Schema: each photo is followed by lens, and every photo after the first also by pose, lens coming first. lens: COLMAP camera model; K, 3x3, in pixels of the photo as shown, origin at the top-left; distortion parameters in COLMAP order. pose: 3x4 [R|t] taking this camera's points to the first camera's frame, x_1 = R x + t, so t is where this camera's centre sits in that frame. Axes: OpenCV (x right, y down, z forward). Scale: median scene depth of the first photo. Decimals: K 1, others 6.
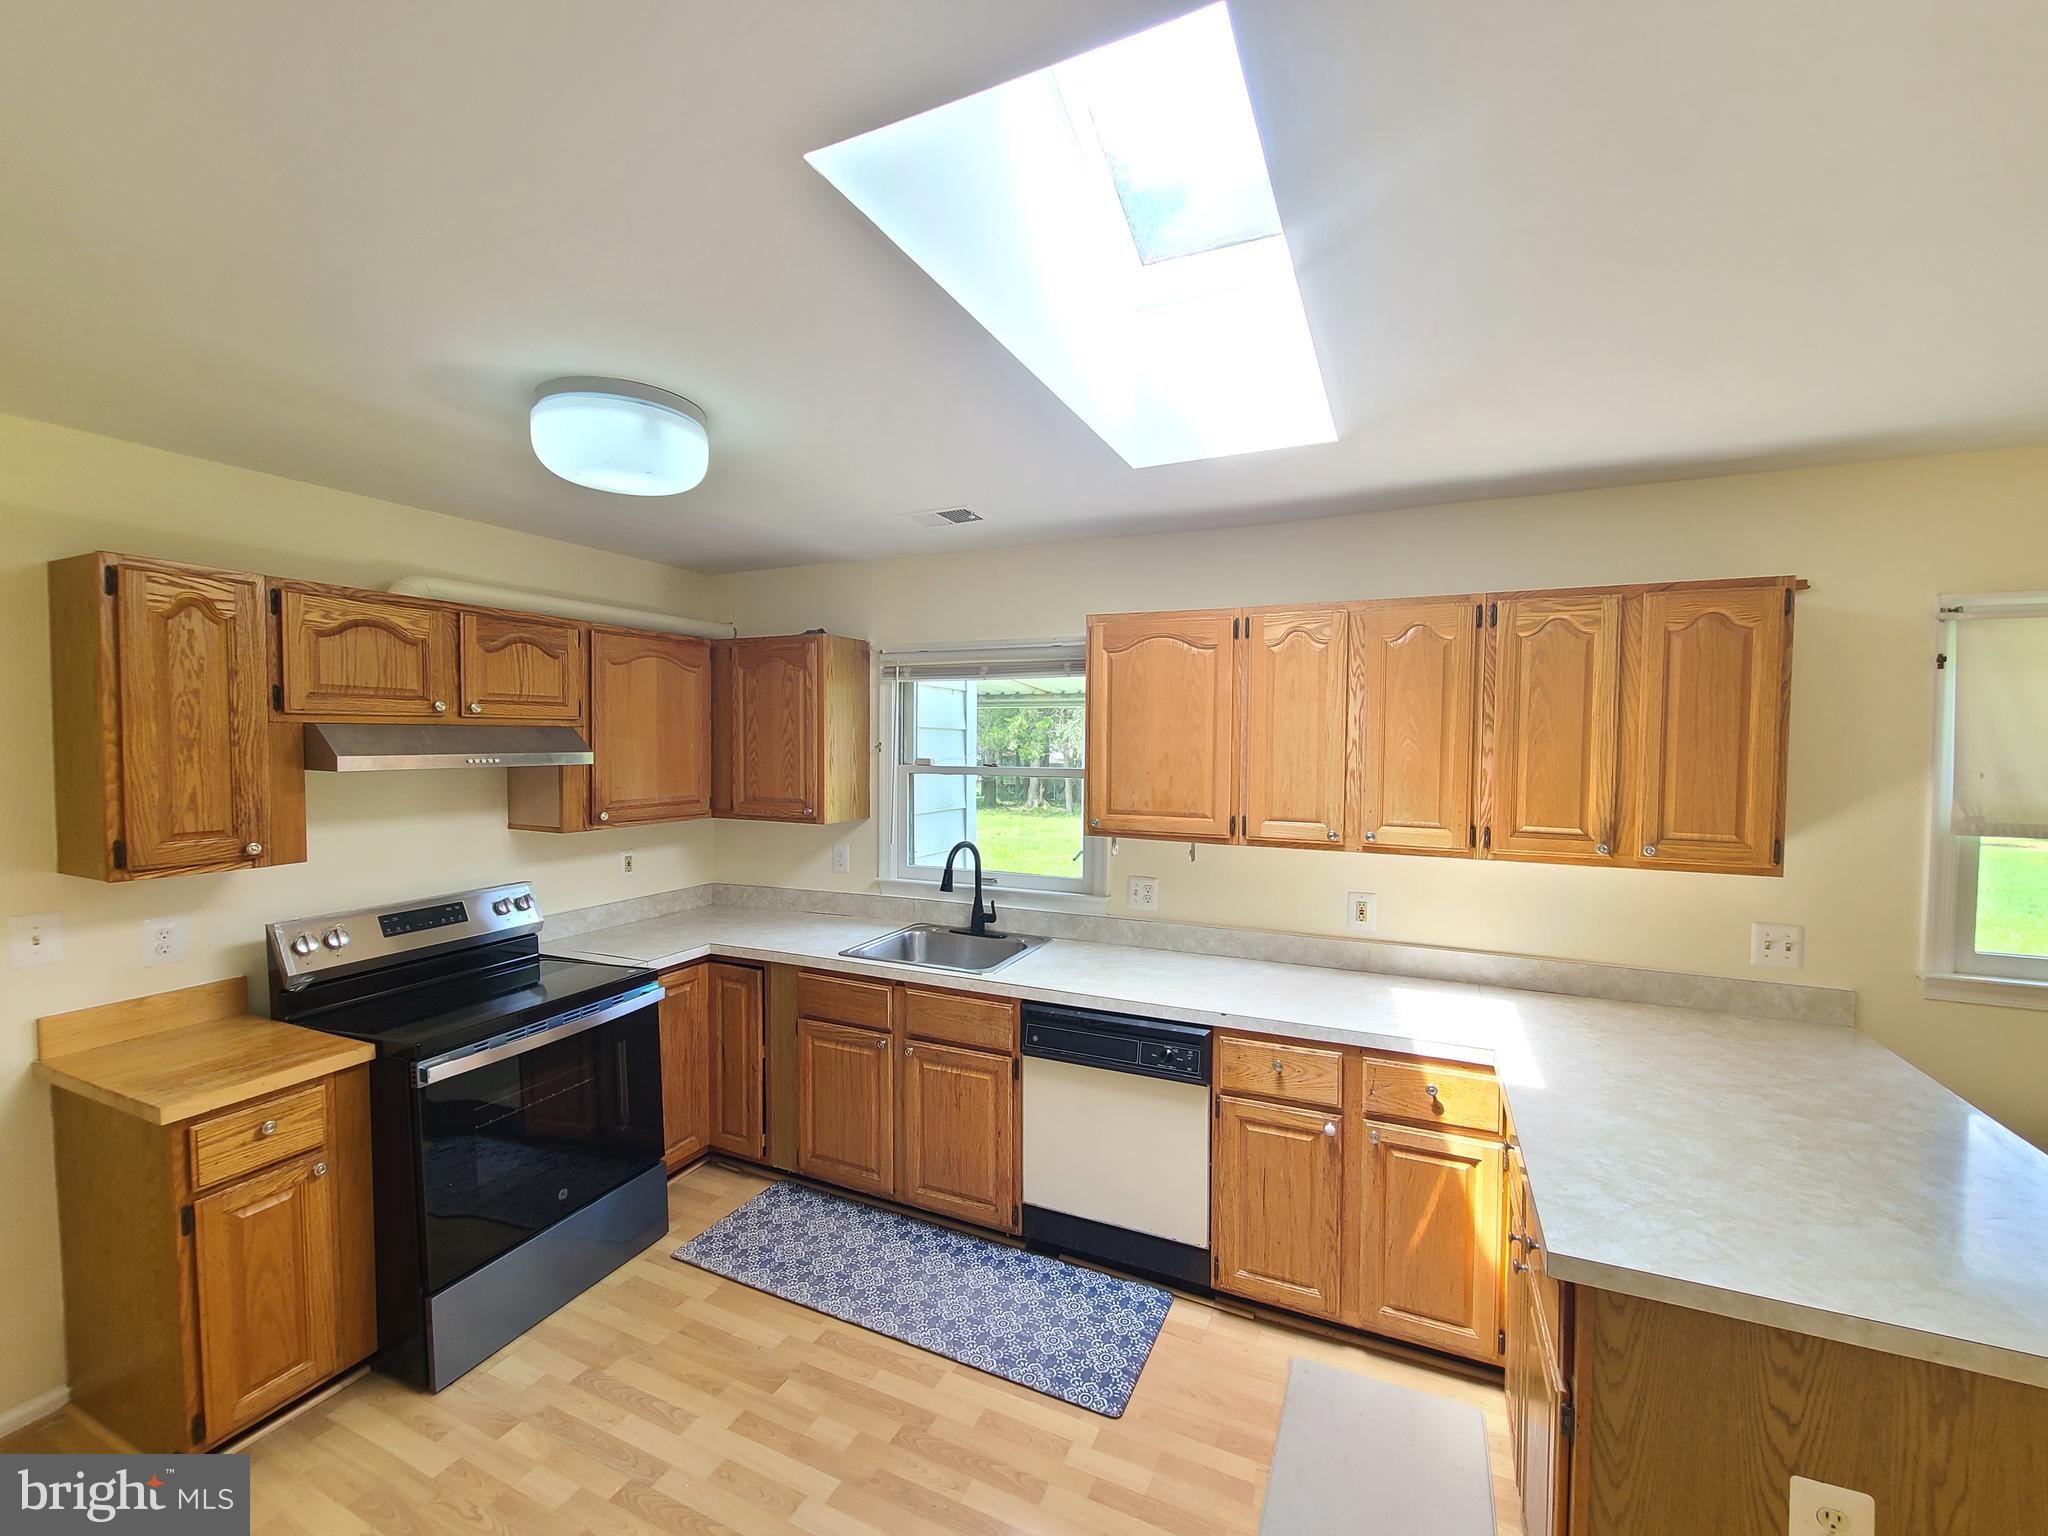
lens RADIAL K [[836.1, 0, 1043.5], [0, 836.1, 766.4], [0, 0, 1]] dist [0.002775, -0.001846]
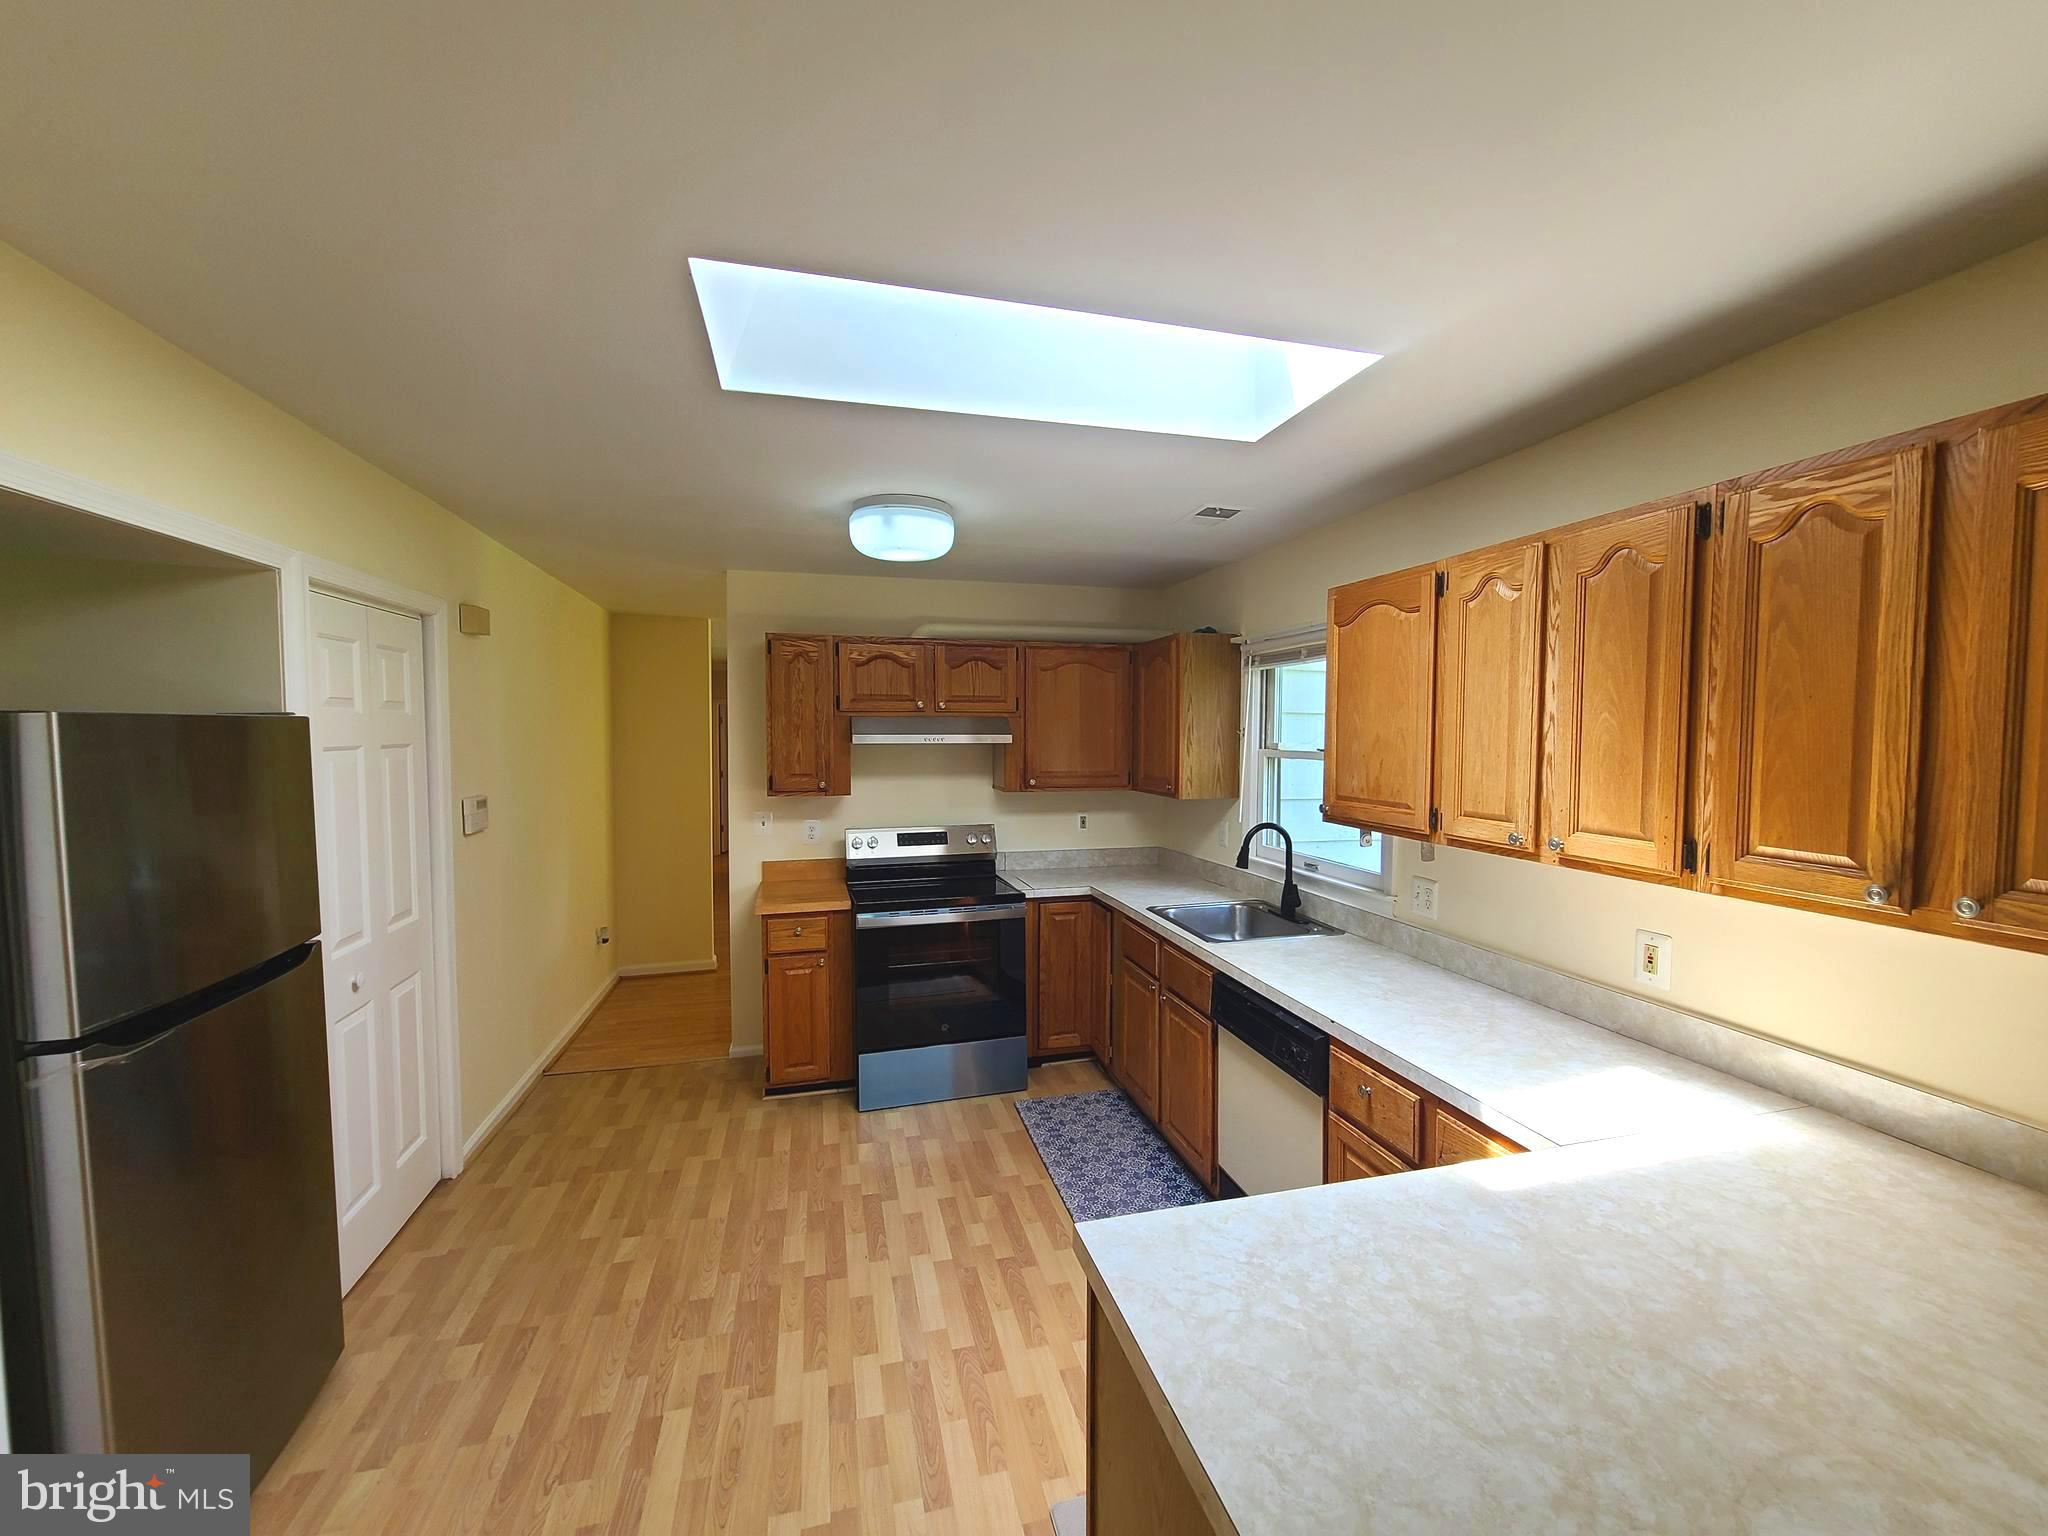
lens RADIAL K [[836.1, 0, 1043.5], [0, 836.1, 766.4], [0, 0, 1]] dist [0.002775, -0.001846]
pose [[0.635615, 0.027824, -0.771505, 0.699733], [-0.024411, 0.999575, 0.015937, 0.014909], [0.771621, 0.008703, 0.636024, 0.182891]]
